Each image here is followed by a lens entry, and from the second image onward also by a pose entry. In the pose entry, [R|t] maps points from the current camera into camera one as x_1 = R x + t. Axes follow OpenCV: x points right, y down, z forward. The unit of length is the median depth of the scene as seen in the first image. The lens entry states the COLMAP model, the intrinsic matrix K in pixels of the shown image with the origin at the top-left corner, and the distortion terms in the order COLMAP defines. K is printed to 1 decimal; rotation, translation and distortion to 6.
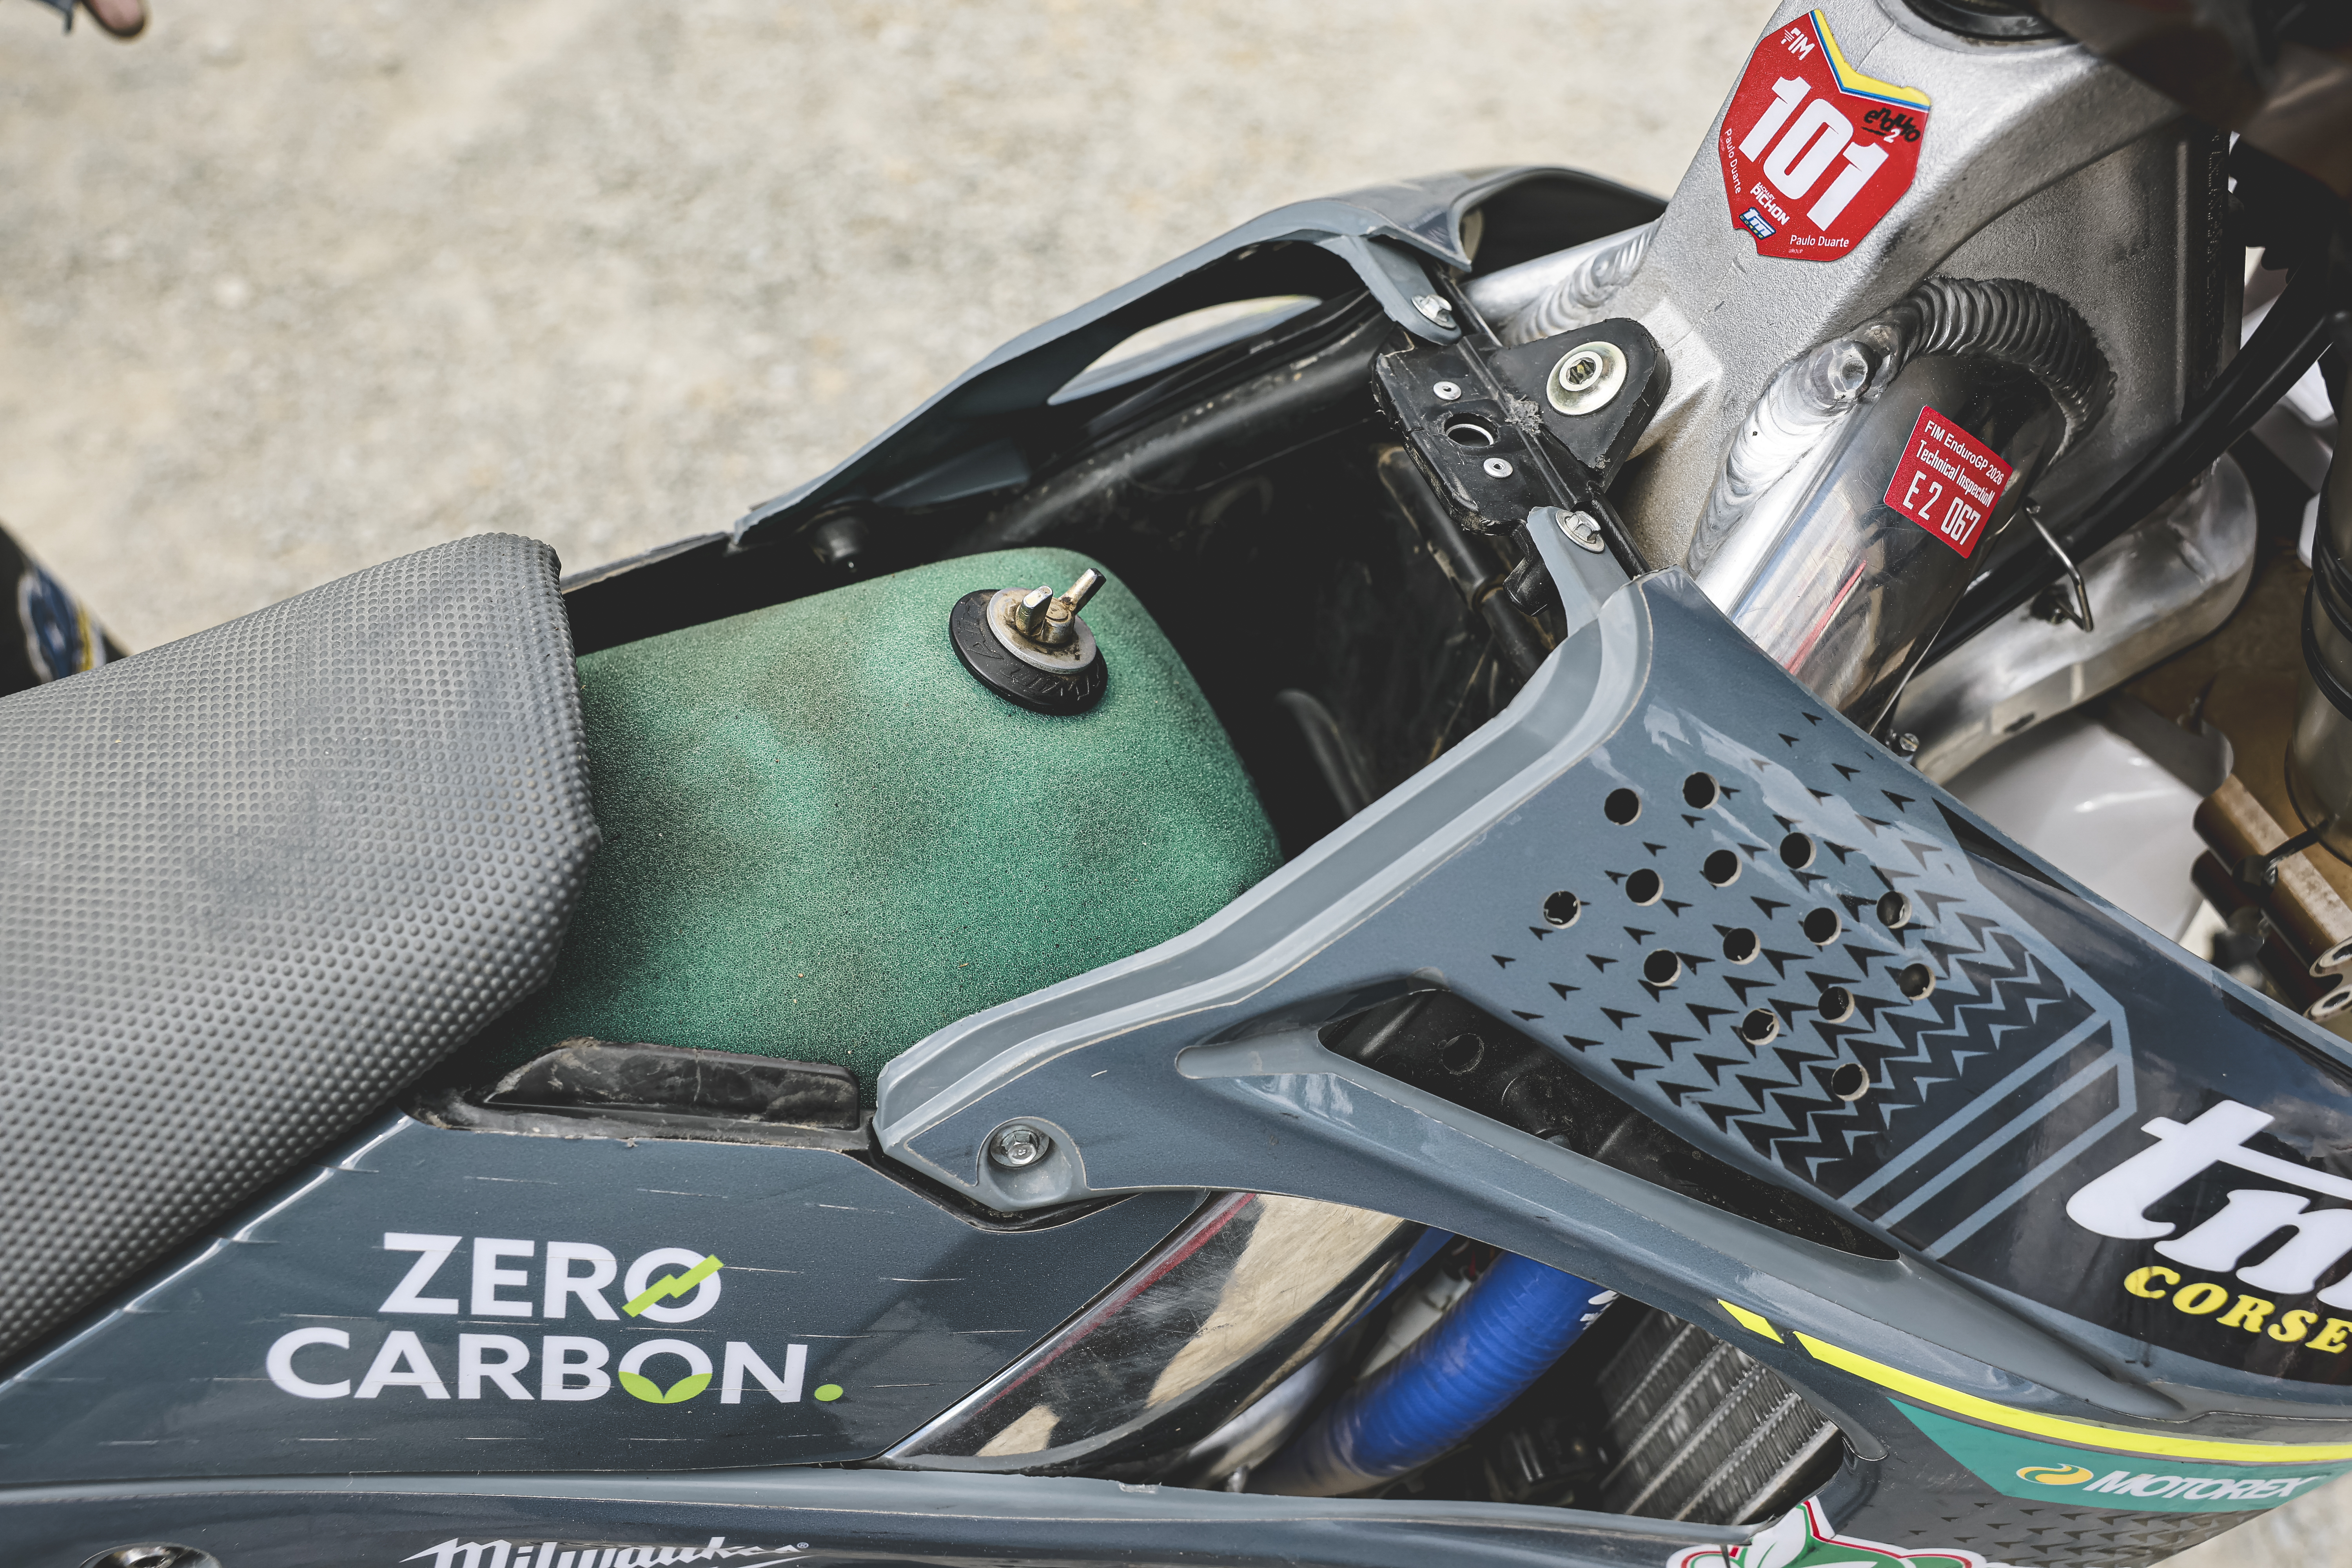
lens RADIAL K [[1946.7, 0, 1178.1], [0, 1946.7, 829.8], [0, 0, 1]] dist [-0.036077, 0.121451]
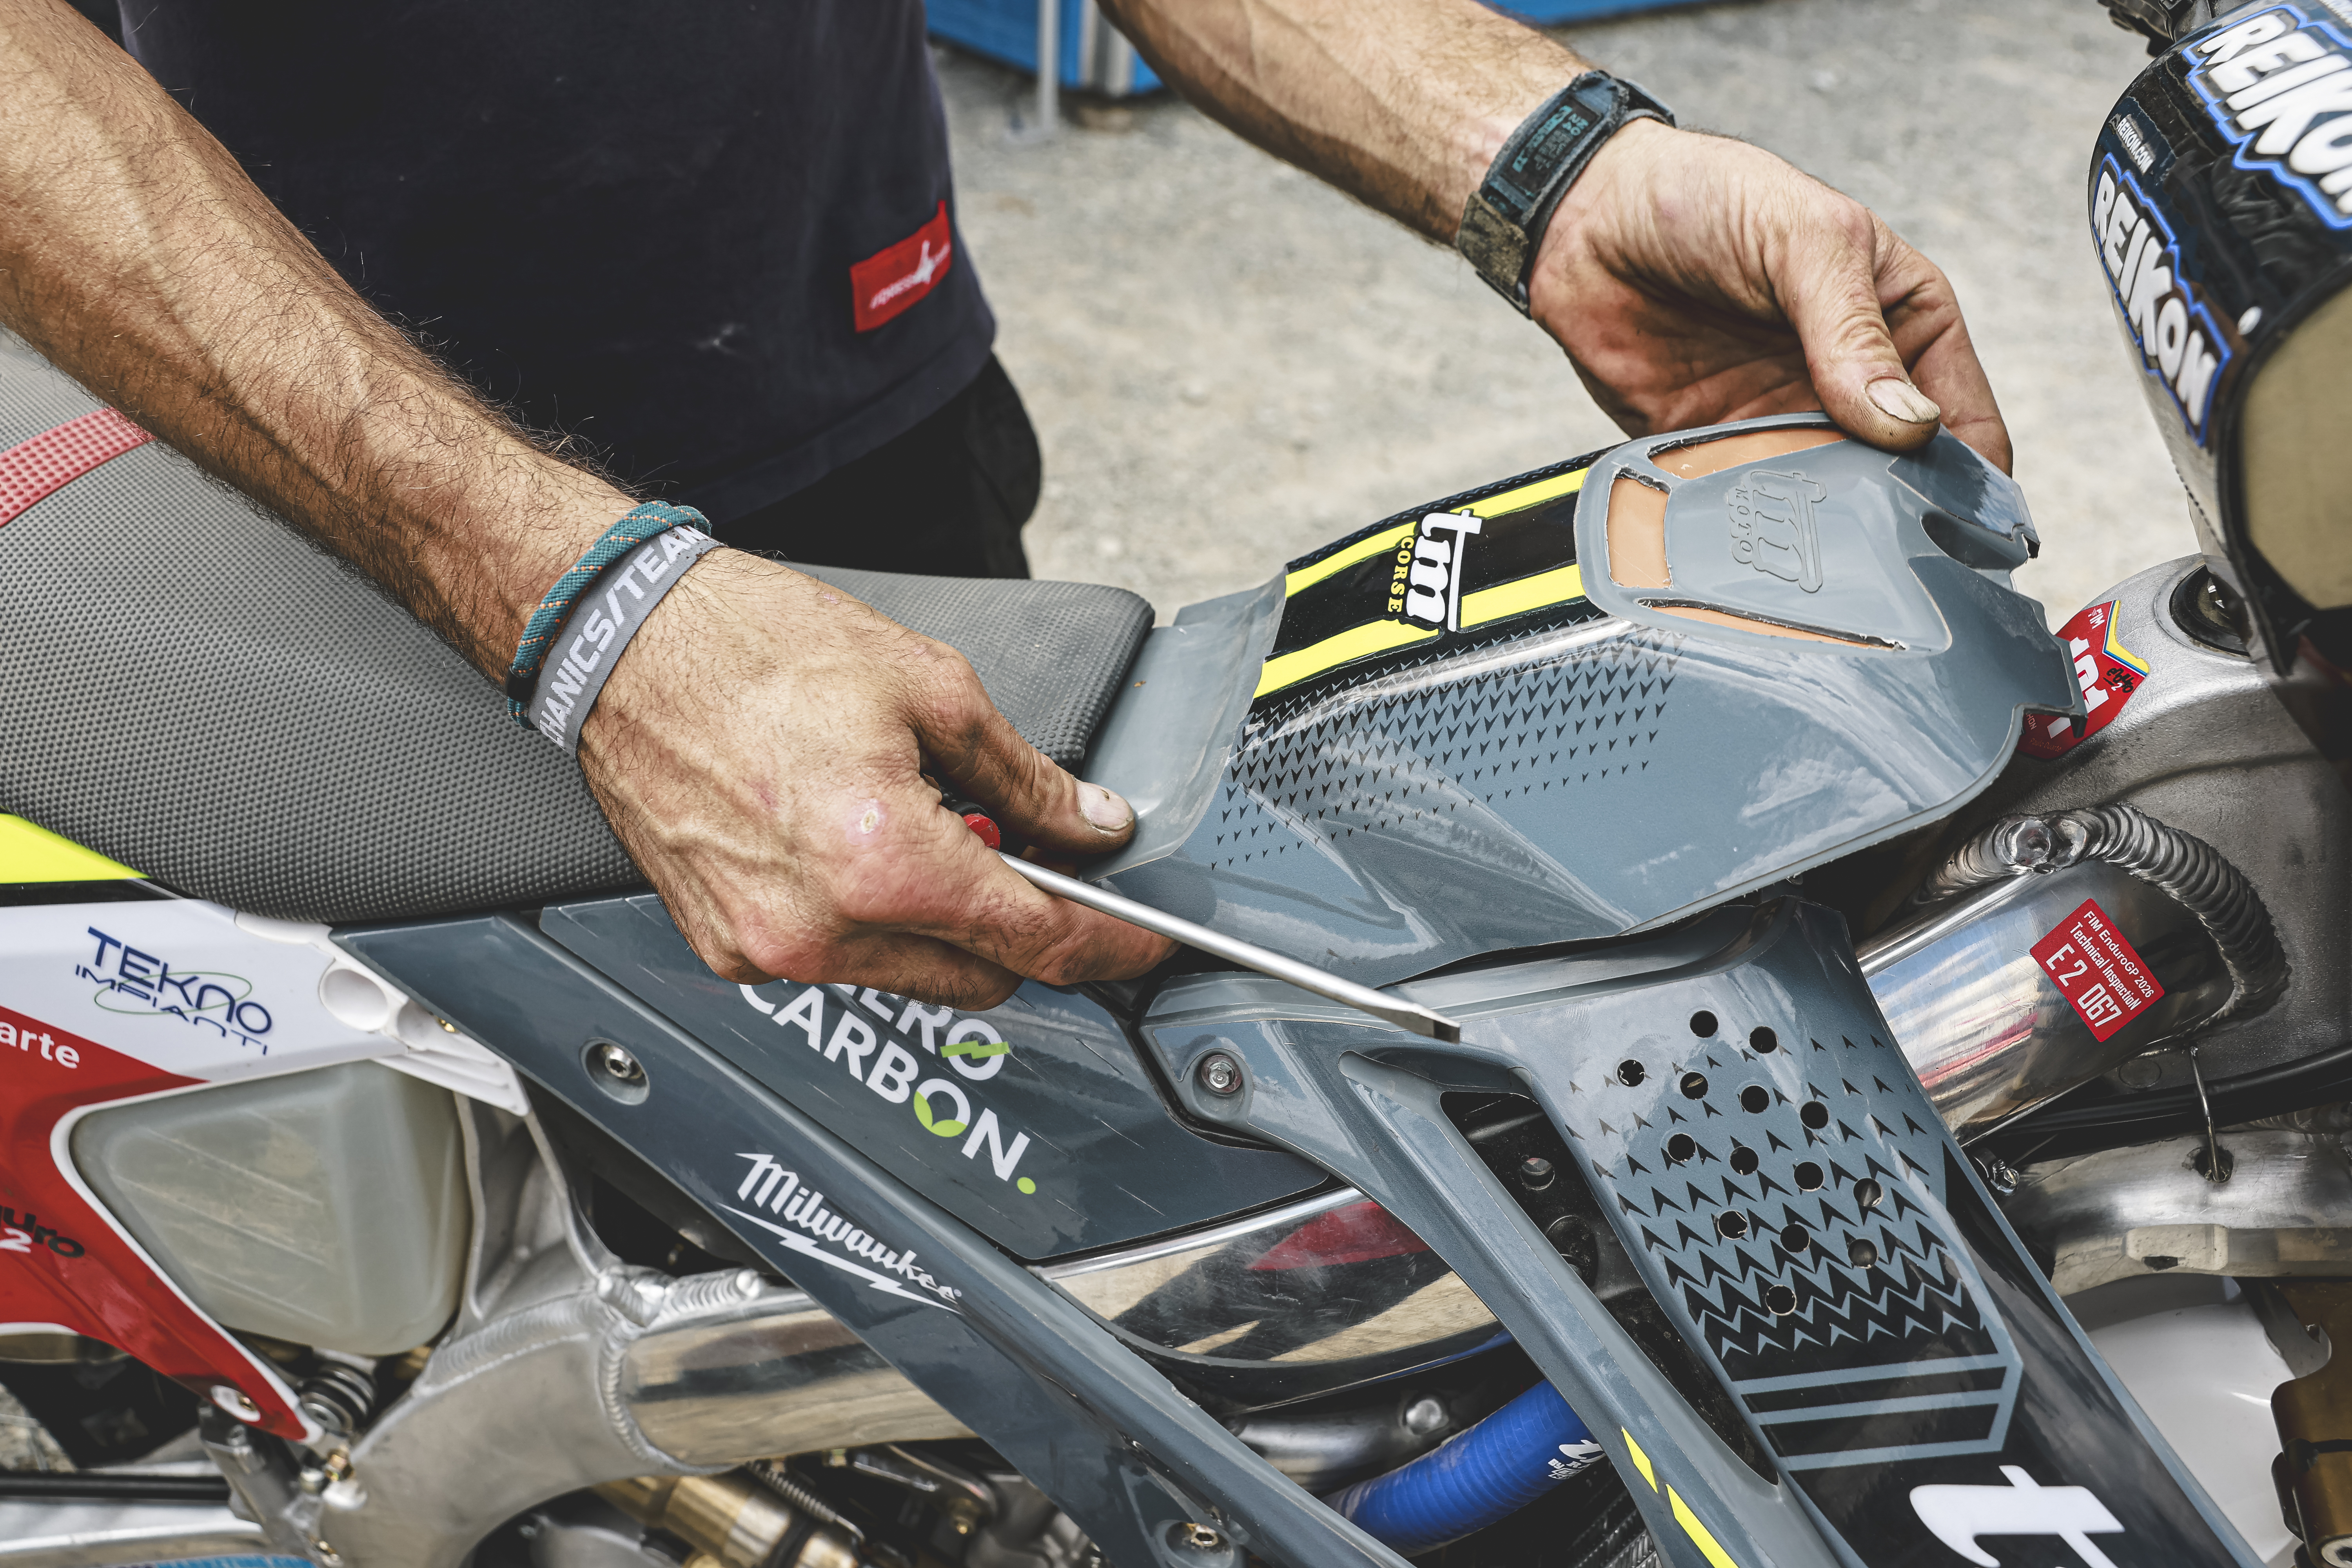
lens RADIAL K [[1716.5, 0, 1176.0], [0, 1716.5, 784.0], [0, 0, 1]] dist [-0.003753, 0.091087]
pose [[0.839077, 0.419964, -0.345805, 0.236013], [-0.489607, 0.860053, -0.143510, 0.177241], [0.237141, 0.289724, 0.927267, -0.230261]]
